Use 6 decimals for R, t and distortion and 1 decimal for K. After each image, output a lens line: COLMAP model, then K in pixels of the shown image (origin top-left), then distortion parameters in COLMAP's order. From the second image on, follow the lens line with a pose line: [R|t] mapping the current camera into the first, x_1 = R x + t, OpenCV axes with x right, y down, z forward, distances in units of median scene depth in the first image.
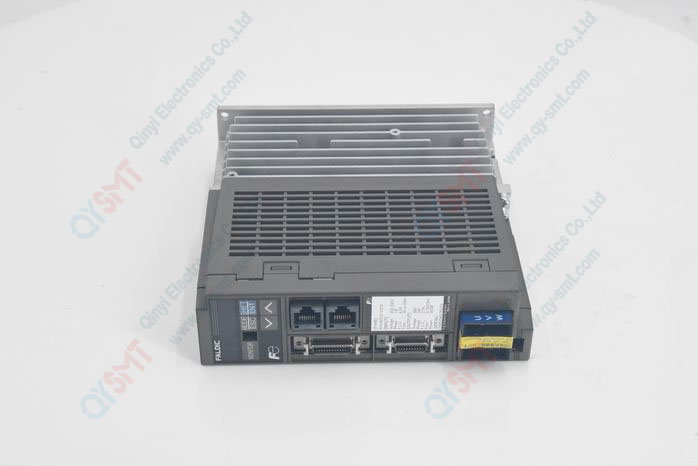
lens RADIAL K [[1203.9, 0, 349.0], [0, 1203.9, 233.0], [0, 0, 1]] dist [0.036787, 0.032303]
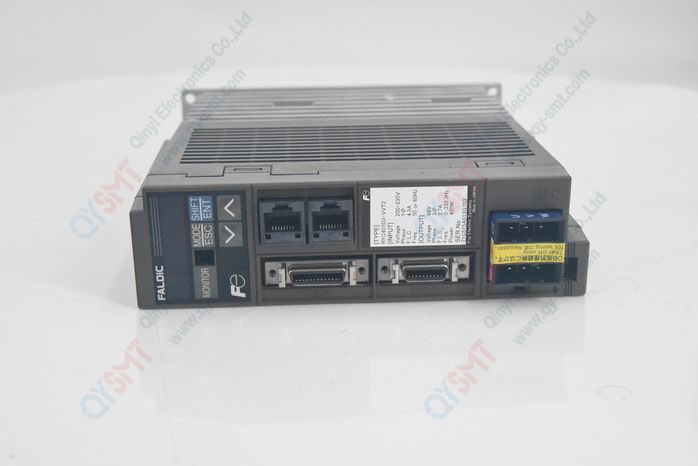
lens RADIAL K [[1006.0, 0, 349.0], [0, 1006.0, 233.0], [0, 0, 1]] dist [0.011647, 0.004535]
pose [[0.999596, -0.023010, 0.016674, -0.004589], [0.027017, 0.951417, -0.306719, 0.261535], [-0.008806, 0.307046, 0.951654, 0.415226]]
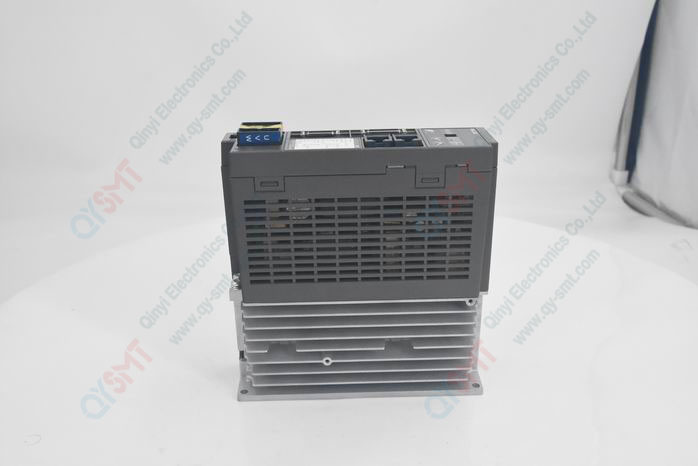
lens RADIAL K [[658.1, 0, 349.0], [0, 658.1, 233.0], [0, 0, 1]] dist [-0.000508, 0.000150]
pose [[-0.999658, 0.002196, -0.026063, 0.040757], [-0.014907, -0.866609, 0.498764, -0.340626], [-0.021491, 0.498982, 0.866346, 0.464347]]
